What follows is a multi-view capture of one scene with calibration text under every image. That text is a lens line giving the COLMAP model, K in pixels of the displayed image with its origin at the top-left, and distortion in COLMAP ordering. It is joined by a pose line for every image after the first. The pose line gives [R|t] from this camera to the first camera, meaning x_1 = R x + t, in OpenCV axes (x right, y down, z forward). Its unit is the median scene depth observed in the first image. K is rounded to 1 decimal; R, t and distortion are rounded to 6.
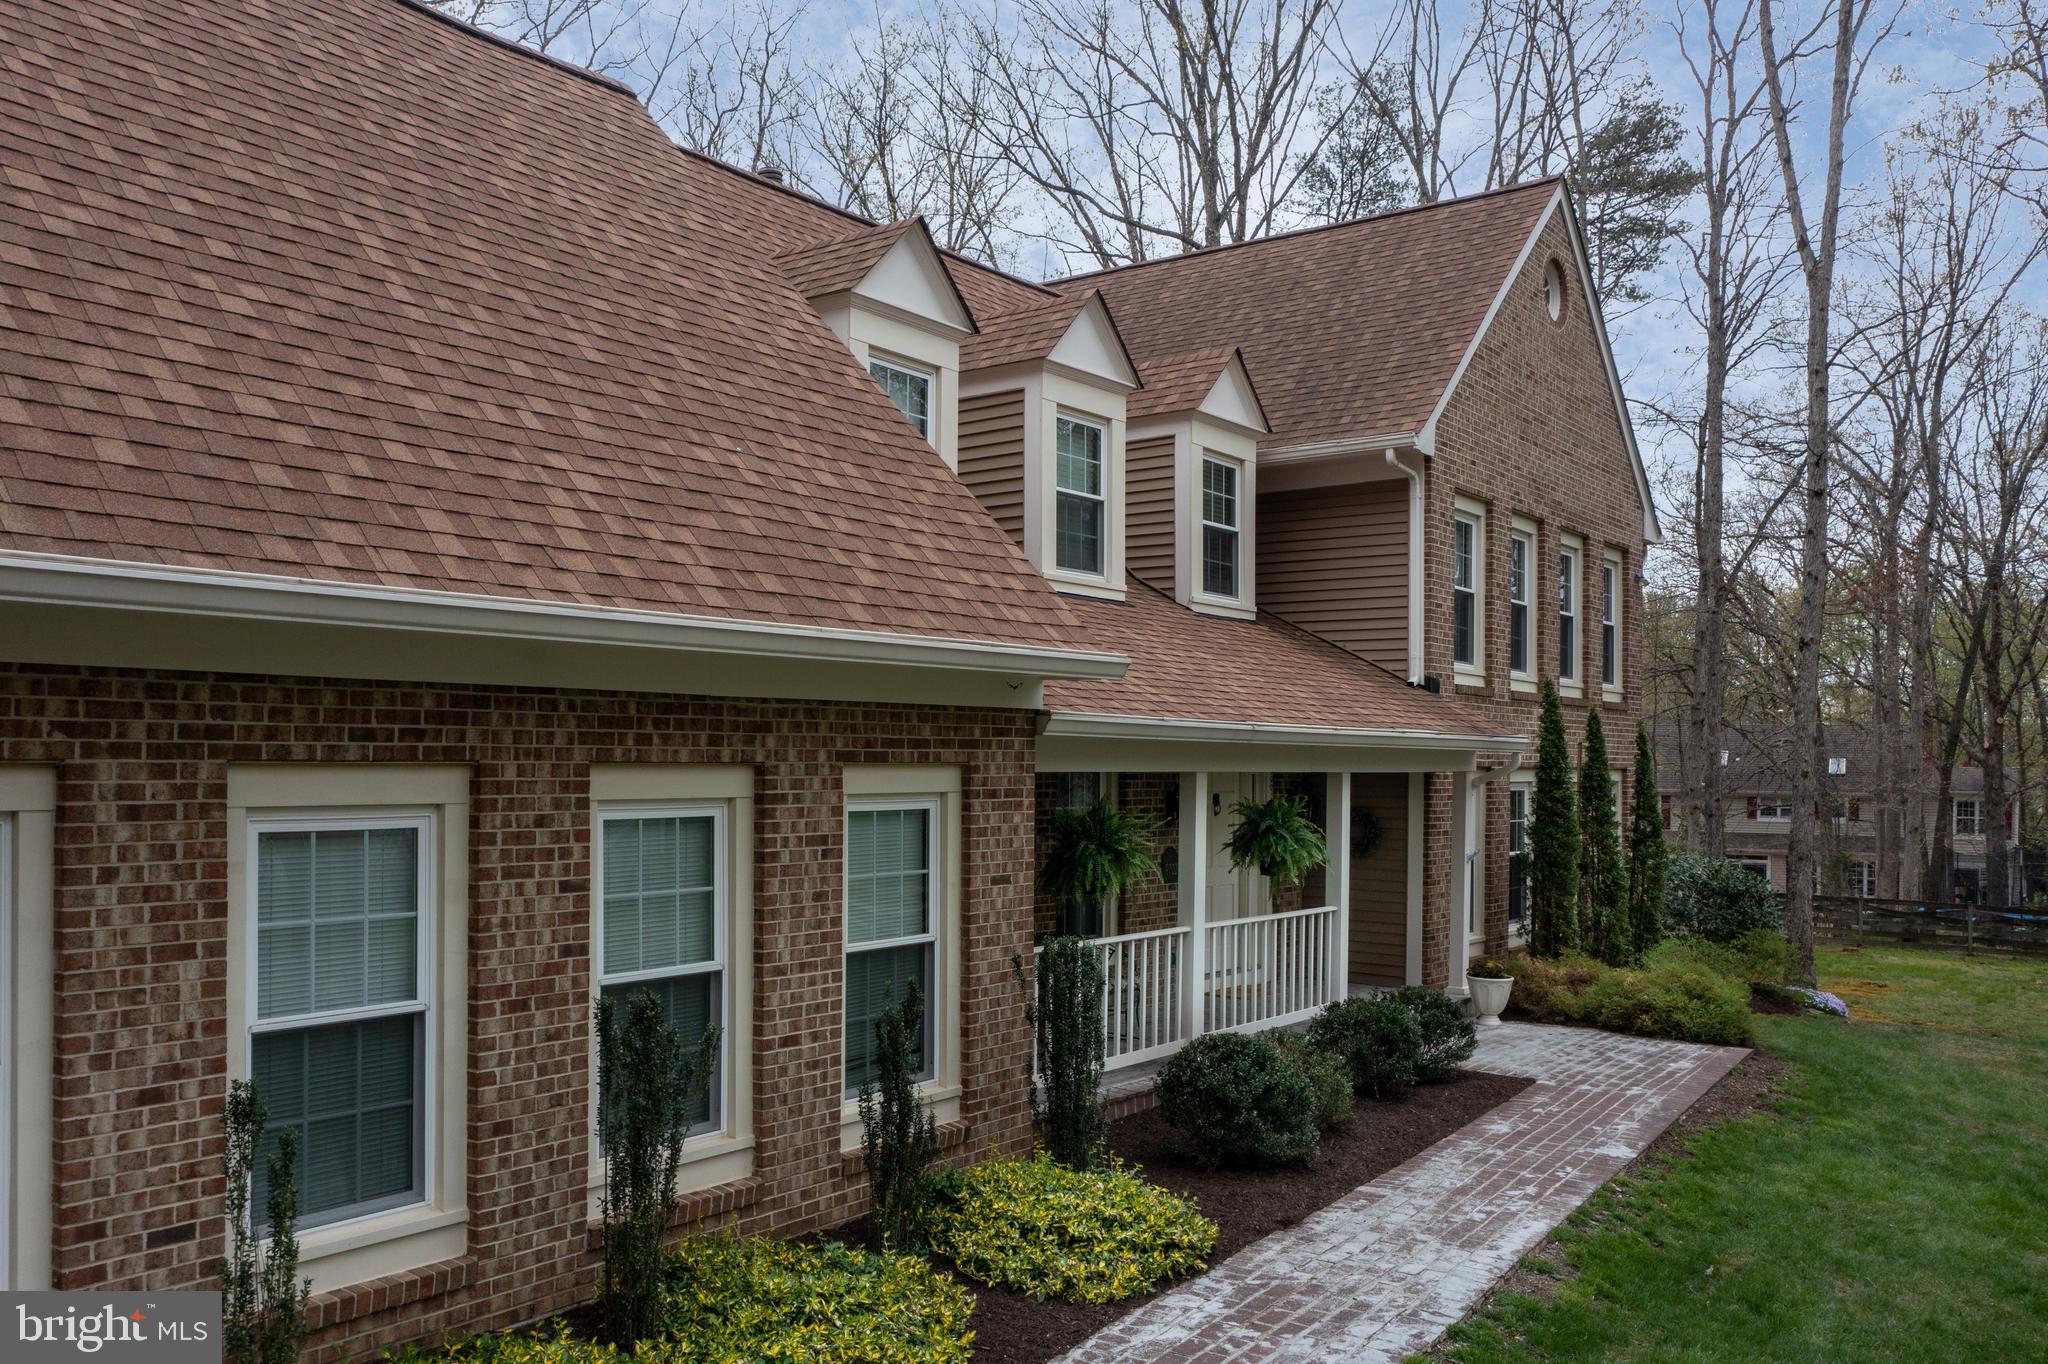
lens RADIAL K [[1673.9, 0, 1064.9], [0, 1673.9, 762.9], [0, 0, 1]] dist [-0.010887, 0.005416]
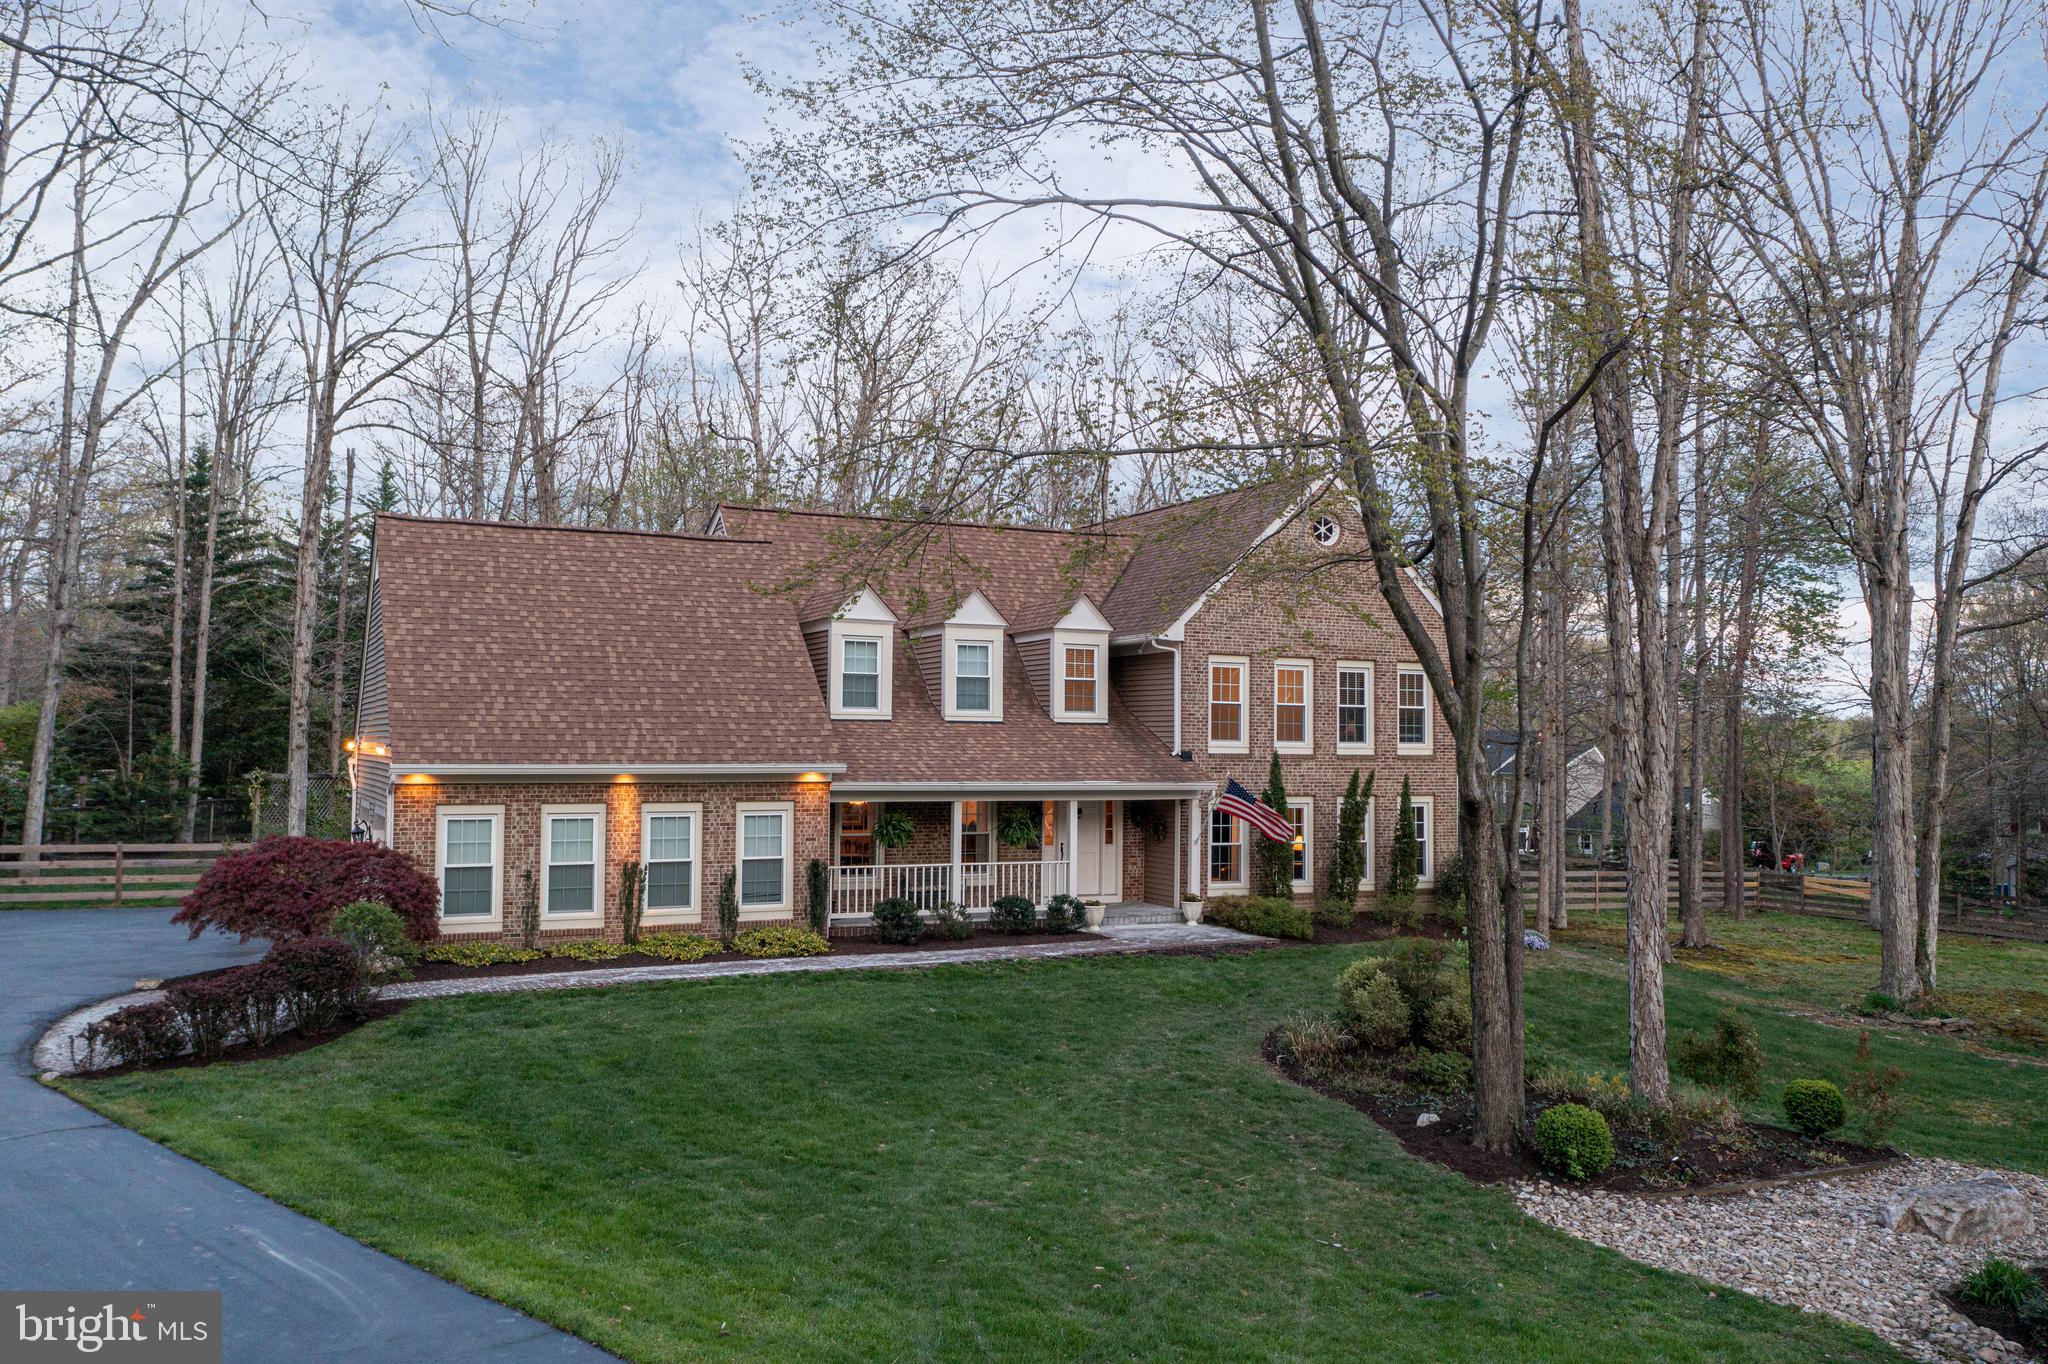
lens RADIAL K [[1635.8, 0, 1024.0], [0, 1635.8, 682.0], [0, 0, 1]] dist [-0.014130, -0.003710]
pose [[0.884672, -0.019039, -0.465825, 1.877055], [-0.001299, 0.999061, -0.043300, -0.095506], [0.466212, 0.038911, 0.883817, -1.589346]]
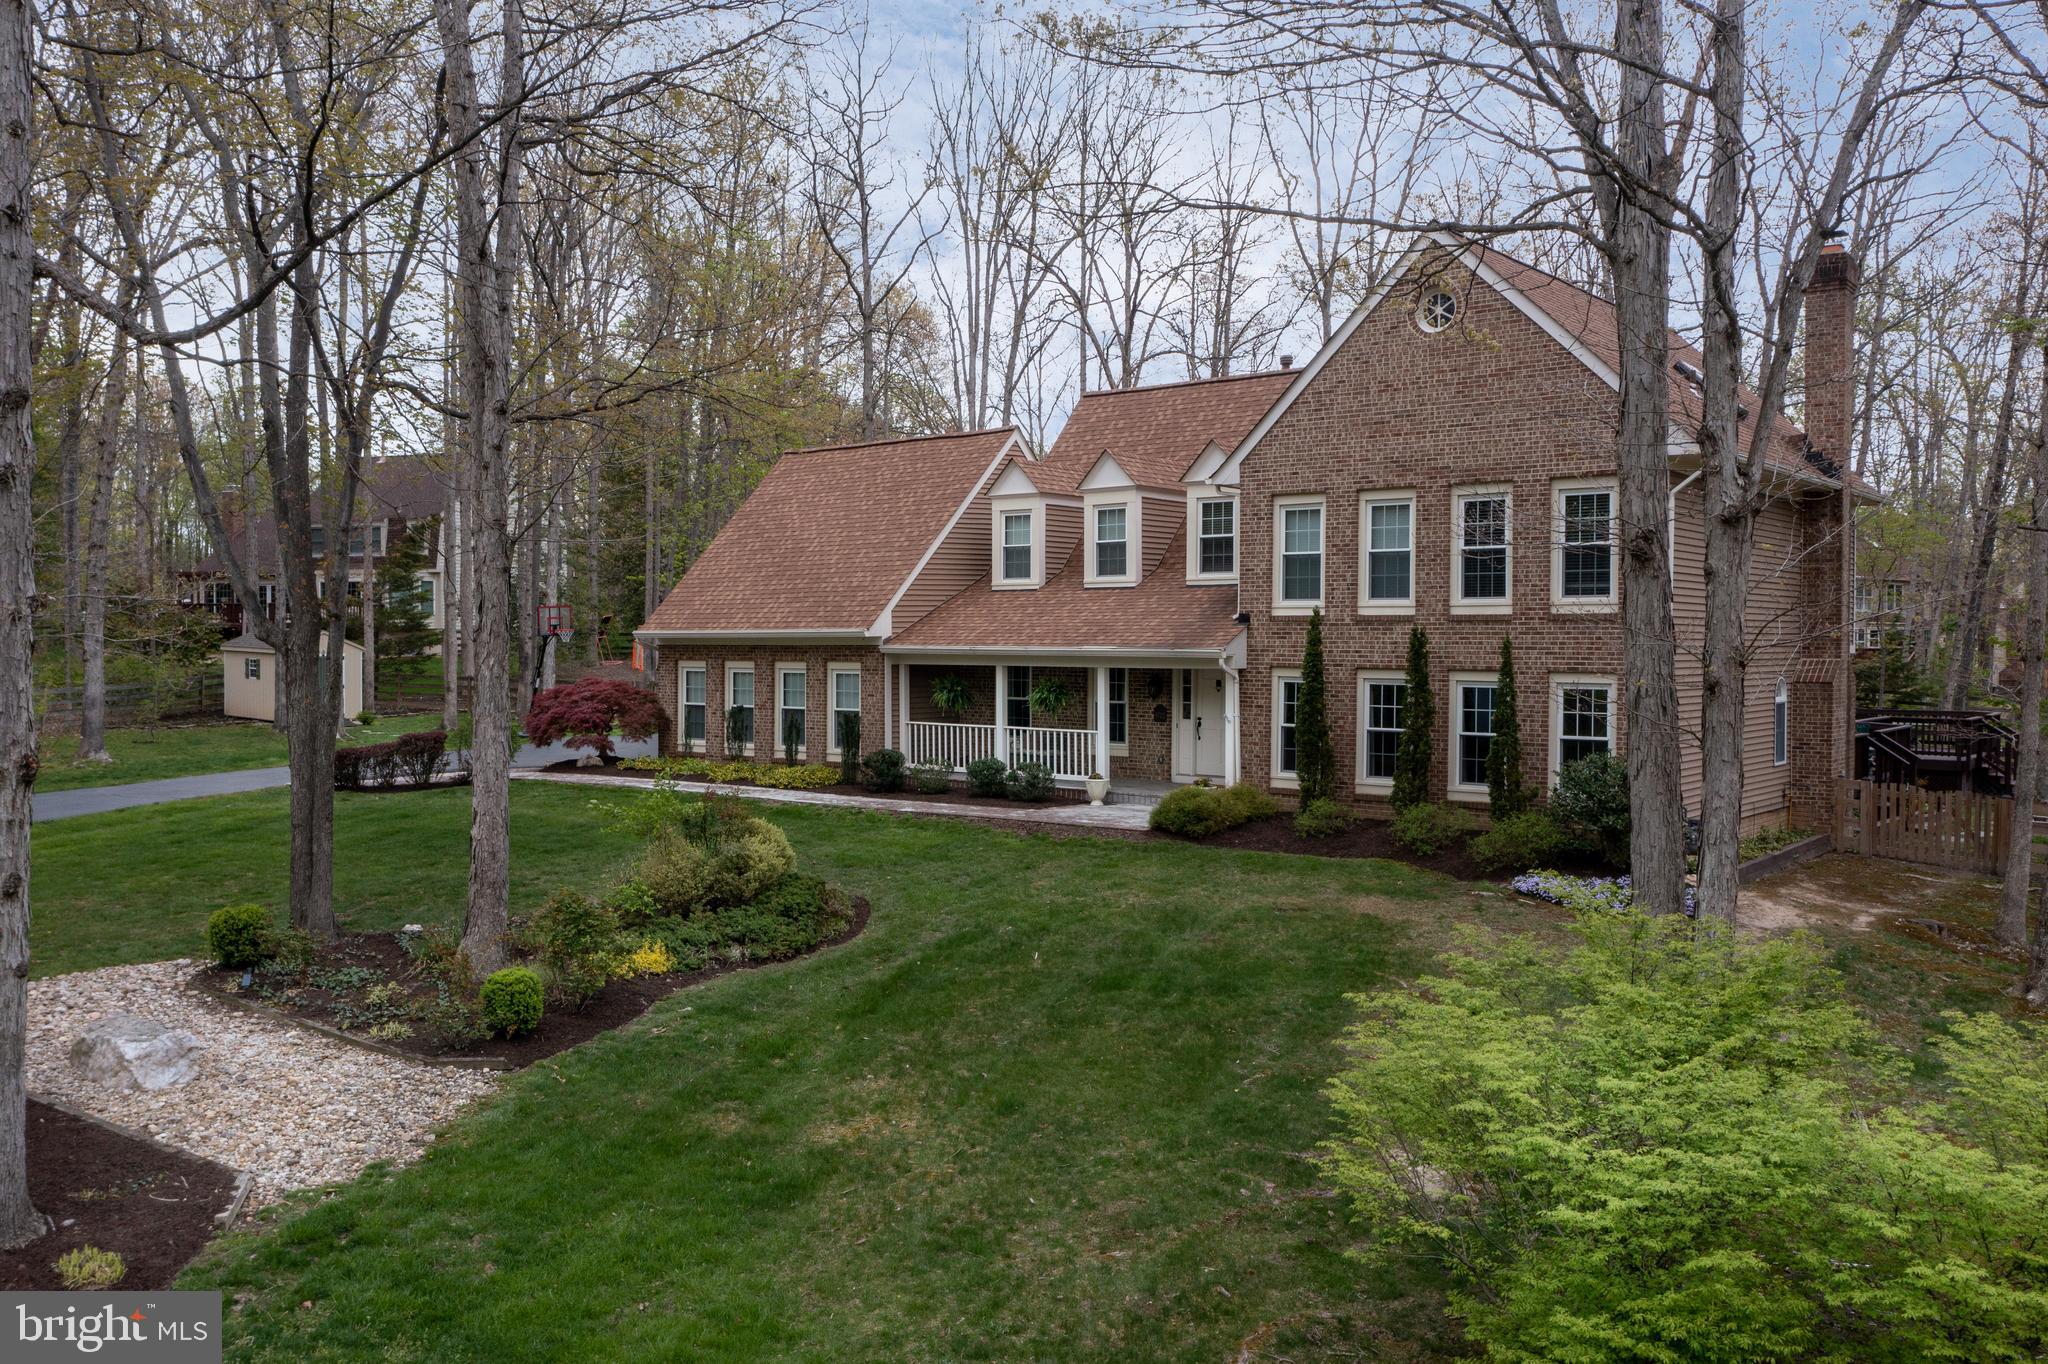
lens RADIAL K [[1673.9, 0, 1064.9], [0, 1673.9, 762.9], [0, 0, 1]] dist [-0.010887, 0.005416]
pose [[-0.064348, 0.061256, -0.996046, 3.791988], [-0.005614, 0.998076, 0.061743, -0.006559], [0.997912, 0.009565, -0.063880, 1.829354]]
